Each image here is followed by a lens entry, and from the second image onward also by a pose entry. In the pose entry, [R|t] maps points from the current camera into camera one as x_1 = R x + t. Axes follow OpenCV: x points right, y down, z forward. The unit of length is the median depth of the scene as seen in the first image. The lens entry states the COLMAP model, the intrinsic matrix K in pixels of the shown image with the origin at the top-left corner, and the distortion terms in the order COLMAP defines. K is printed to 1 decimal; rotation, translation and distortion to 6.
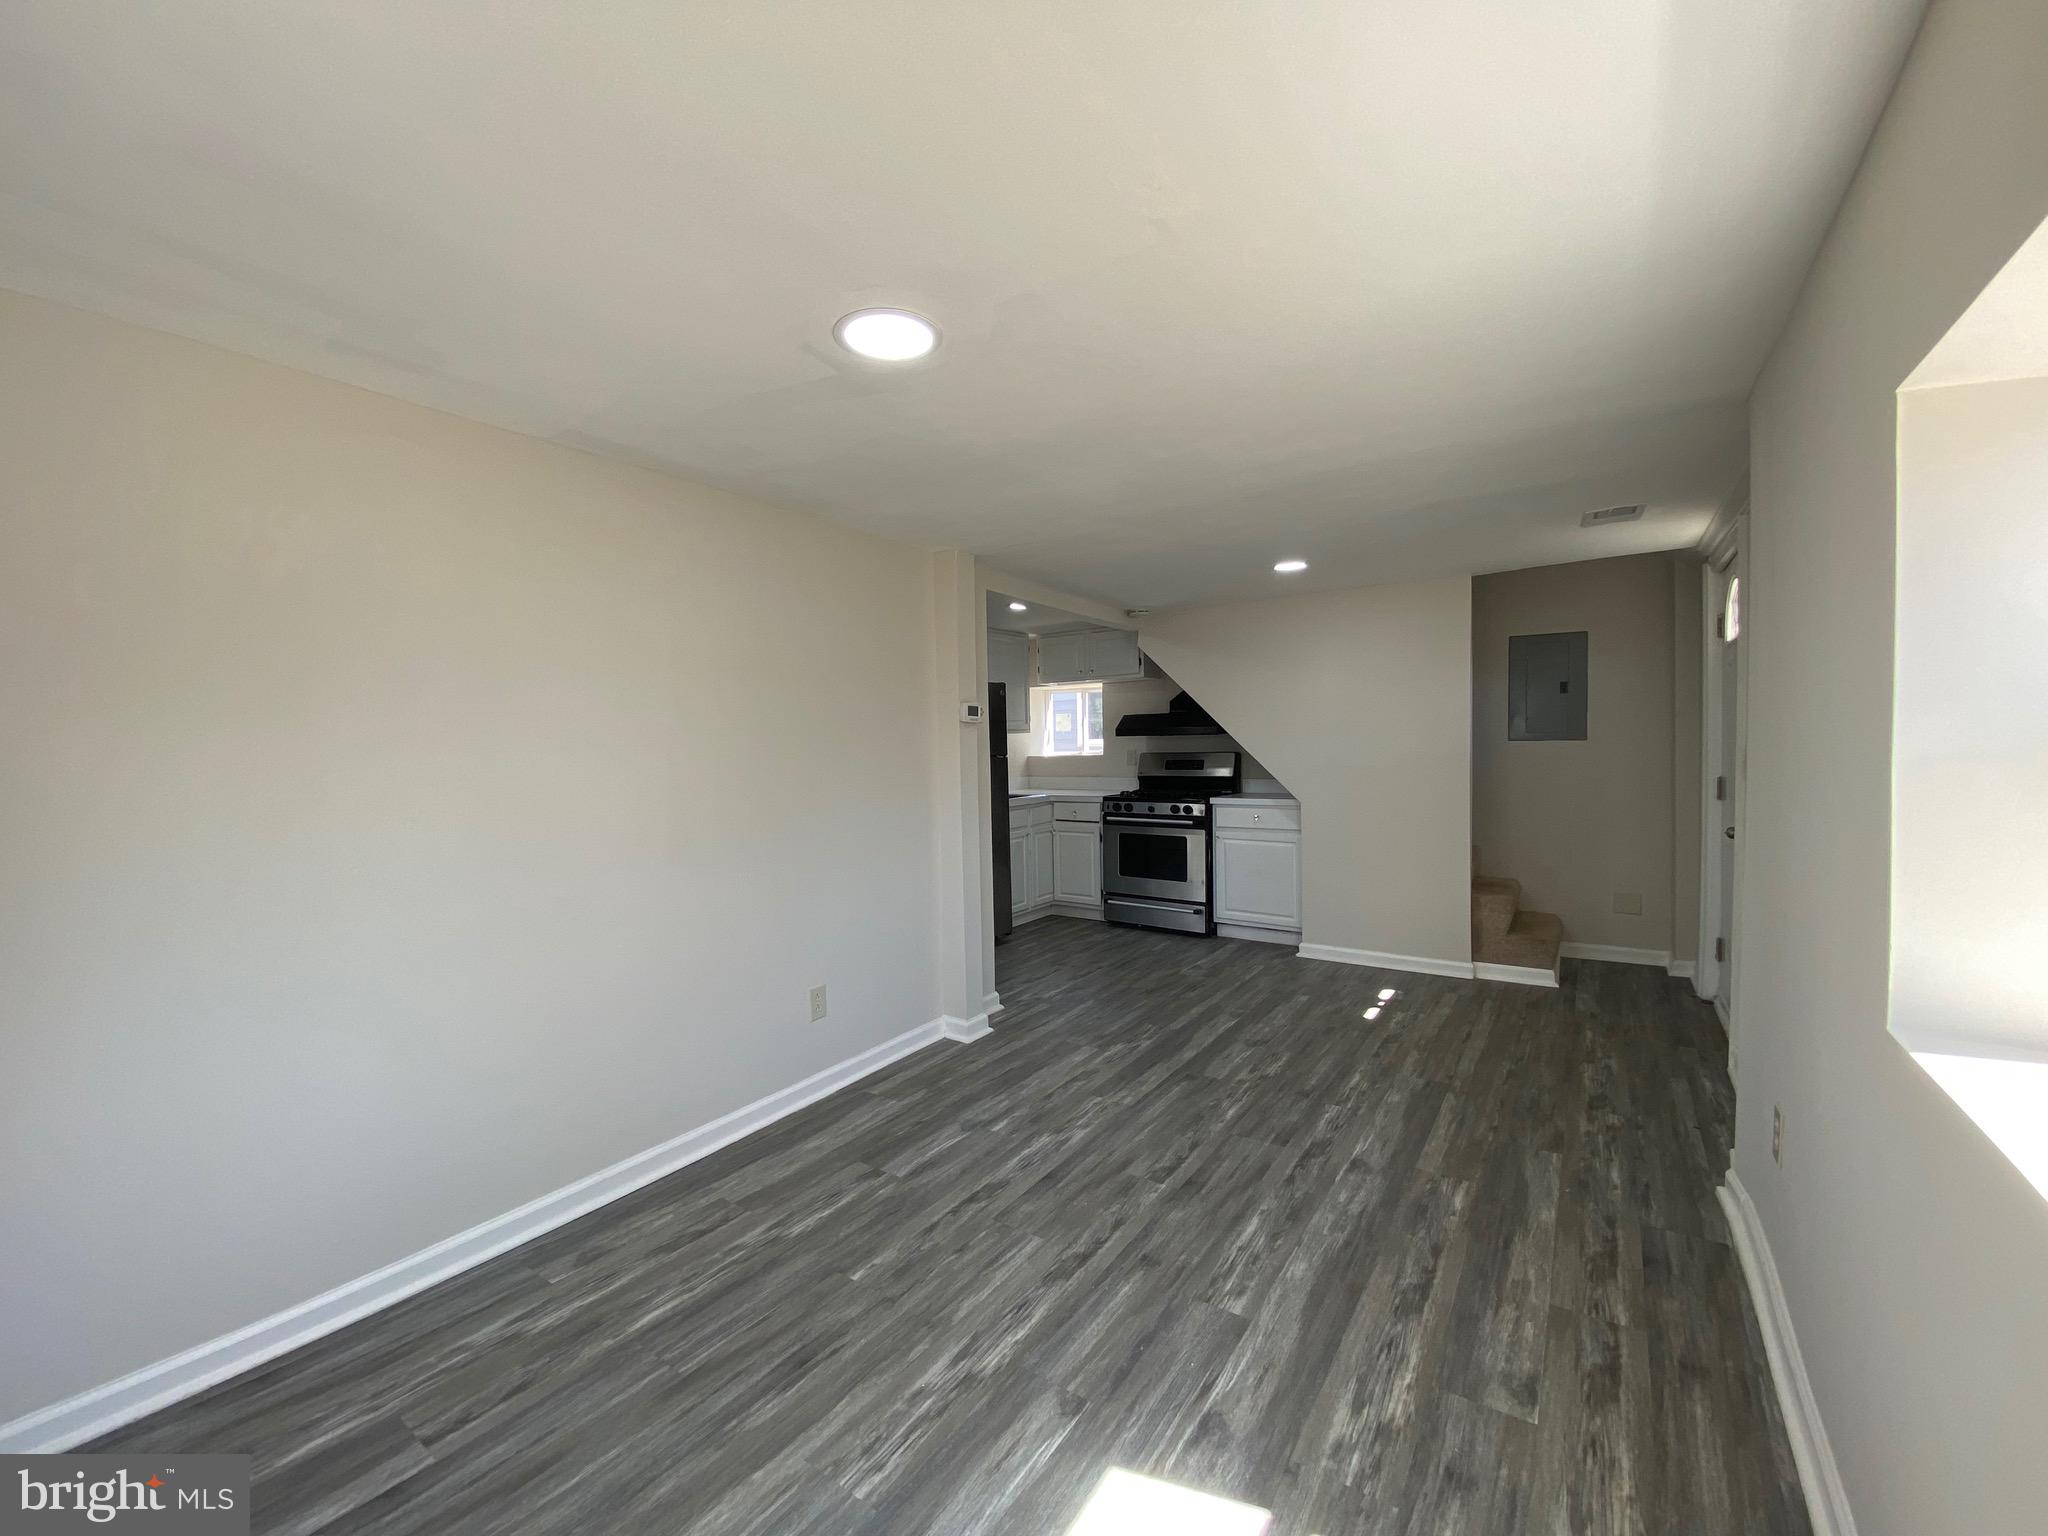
lens RADIAL K [[824.0, 0, 1019.9], [0, 824.0, 763.8], [0, 0, 1]] dist [0.016209, -0.017899]
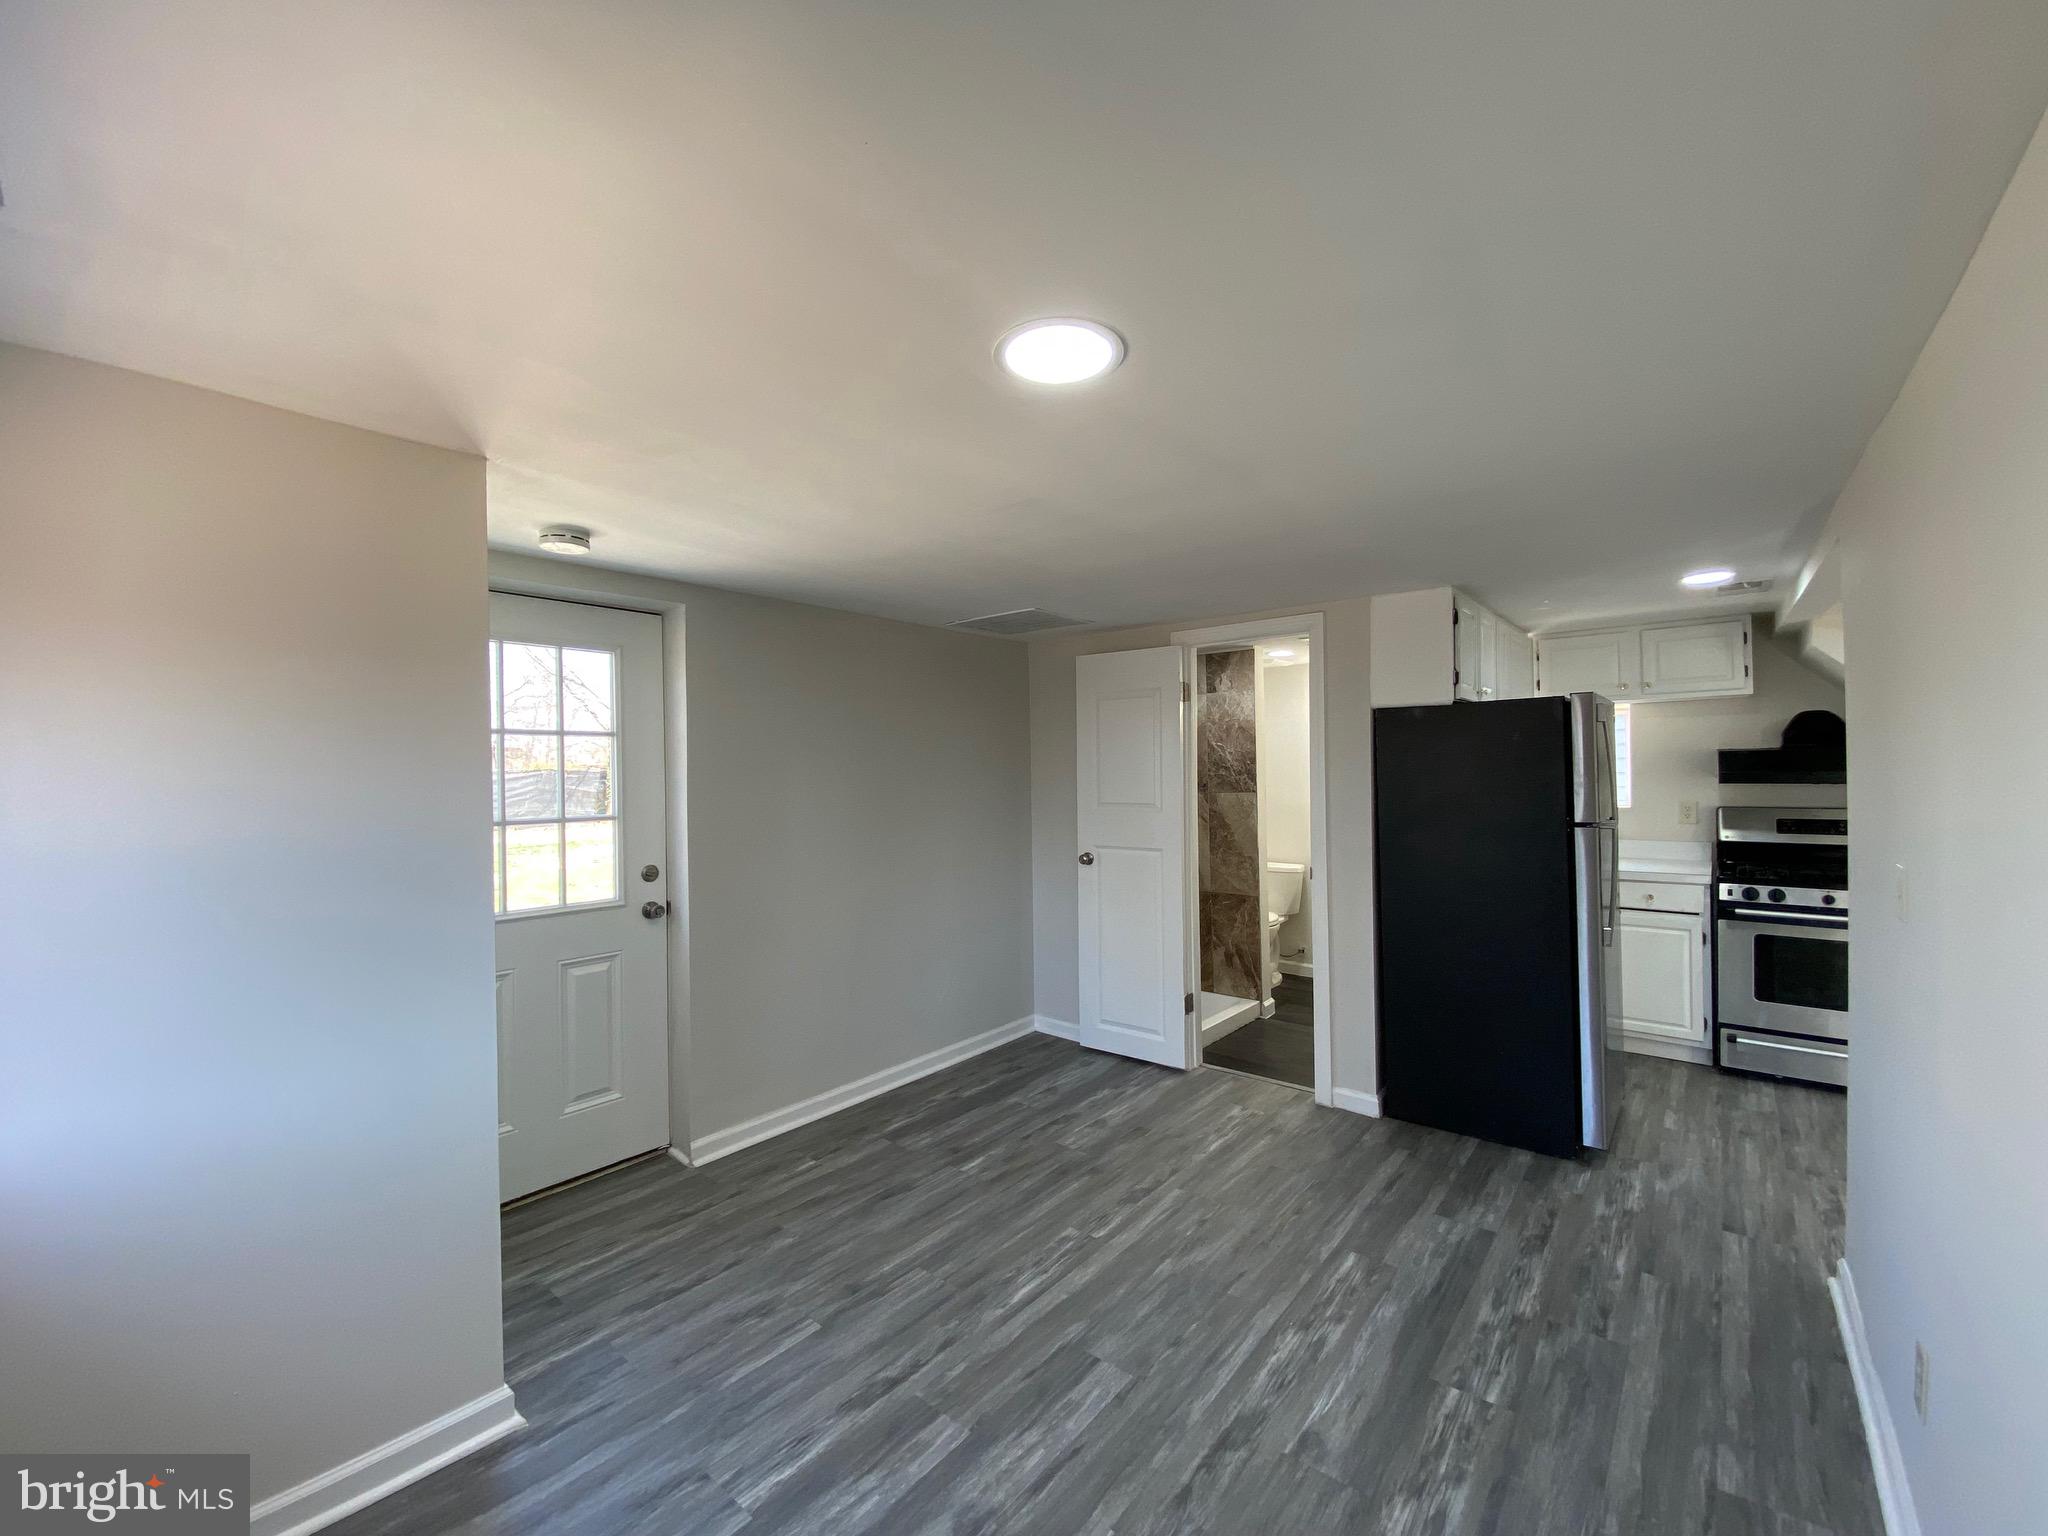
lens RADIAL K [[823.6, 0, 1029.1], [0, 823.6, 776.0], [0, 0, 1]] dist [0.014948, -0.017833]
pose [[0.995634, 0.005892, -0.093157, -0.622083], [-0.007354, 0.999855, -0.015361, -0.040708], [0.093053, 0.015979, 0.995533, 0.474676]]
